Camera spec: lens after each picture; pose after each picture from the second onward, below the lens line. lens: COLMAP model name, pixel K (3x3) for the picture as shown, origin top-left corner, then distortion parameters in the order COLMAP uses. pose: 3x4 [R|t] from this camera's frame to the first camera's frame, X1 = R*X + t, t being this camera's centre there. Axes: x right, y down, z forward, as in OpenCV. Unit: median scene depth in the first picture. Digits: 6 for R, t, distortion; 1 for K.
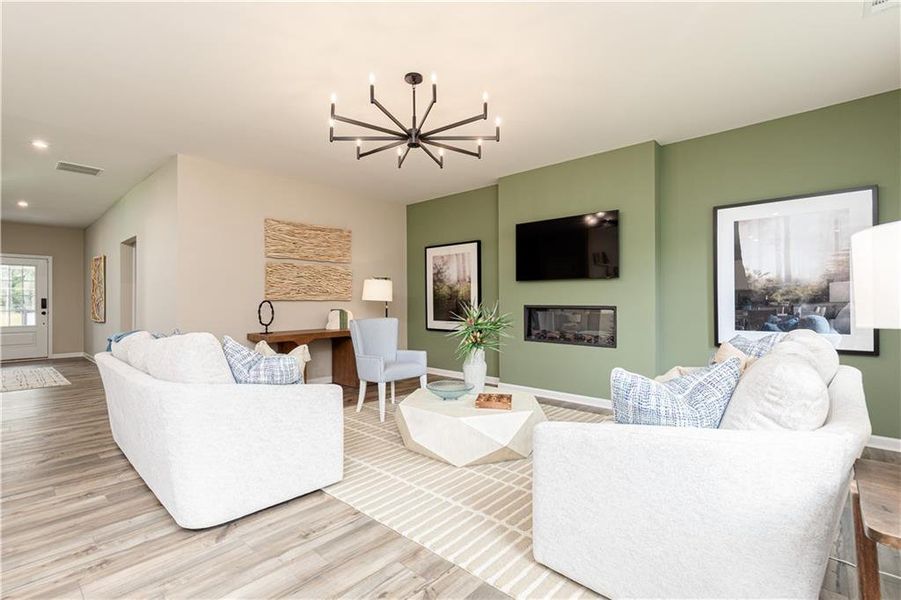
lens RADIAL K [[407.6, 0, 446.7], [0, 407.6, 301.9], [0, 0, 1]] dist [0.002835, 0.000167]
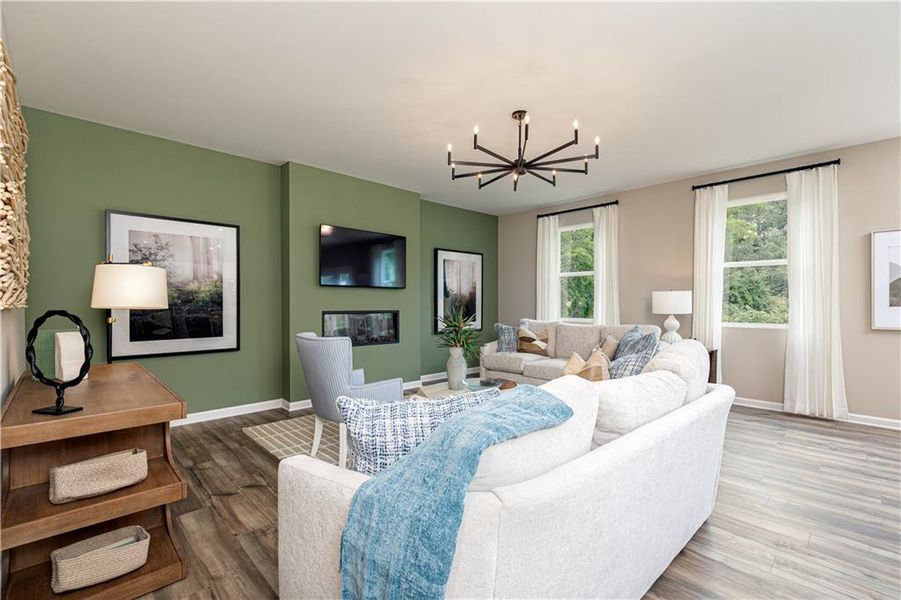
lens RADIAL K [[407.6, 0, 441.6], [0, 407.6, 297.0], [0, 0, 1]] dist [0.002835, 0.000167]
pose [[0.083219, 0.019895, 0.996333, -0.943128], [0.005279, 0.999778, -0.020405, -0.005293], [-0.996517, 0.006958, 0.083095, 0.844139]]
